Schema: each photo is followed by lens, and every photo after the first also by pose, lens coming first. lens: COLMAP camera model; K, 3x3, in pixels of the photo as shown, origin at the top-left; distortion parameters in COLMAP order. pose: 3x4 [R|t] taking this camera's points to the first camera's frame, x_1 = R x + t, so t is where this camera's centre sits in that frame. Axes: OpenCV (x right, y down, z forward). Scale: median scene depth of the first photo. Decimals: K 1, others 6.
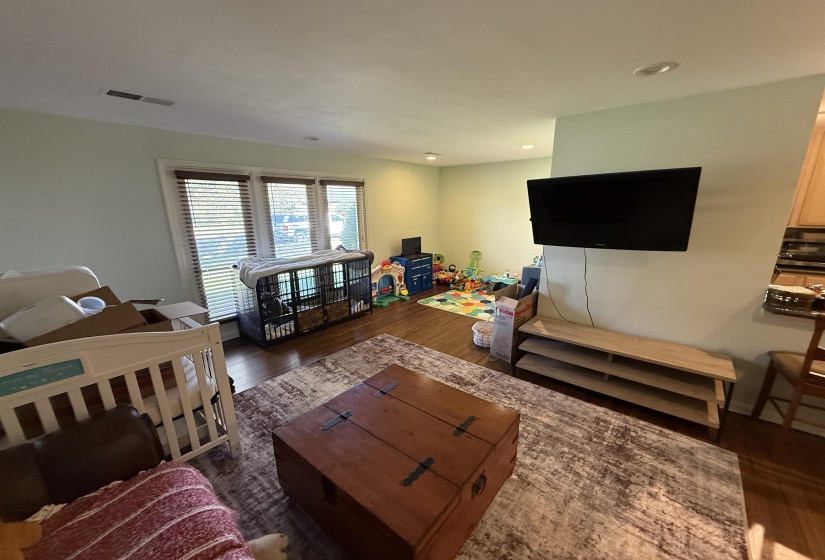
lens RADIAL K [[325.6, 0, 411.0], [0, 325.6, 294.8], [0, 0, 1]] dist [-0.000816, -0.000126]
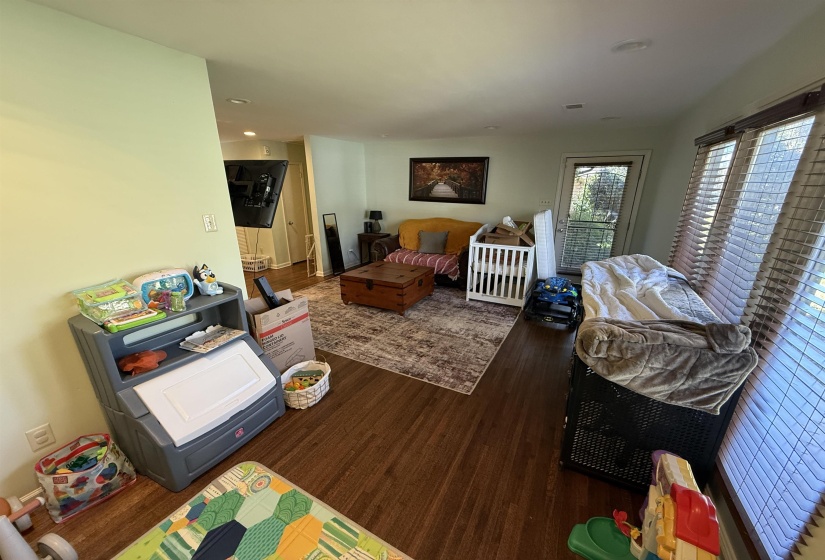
lens RADIAL K [[327.4, 0, 409.8], [0, 327.4, 302.8], [0, 0, 1]] dist [-0.000258, -0.000040]
pose [[-0.979124, 0.075872, -0.188572, 0.172352], [-0.046869, 0.818450, 0.572663, -0.486633], [0.197786, 0.569547, -0.797808, 1.778957]]
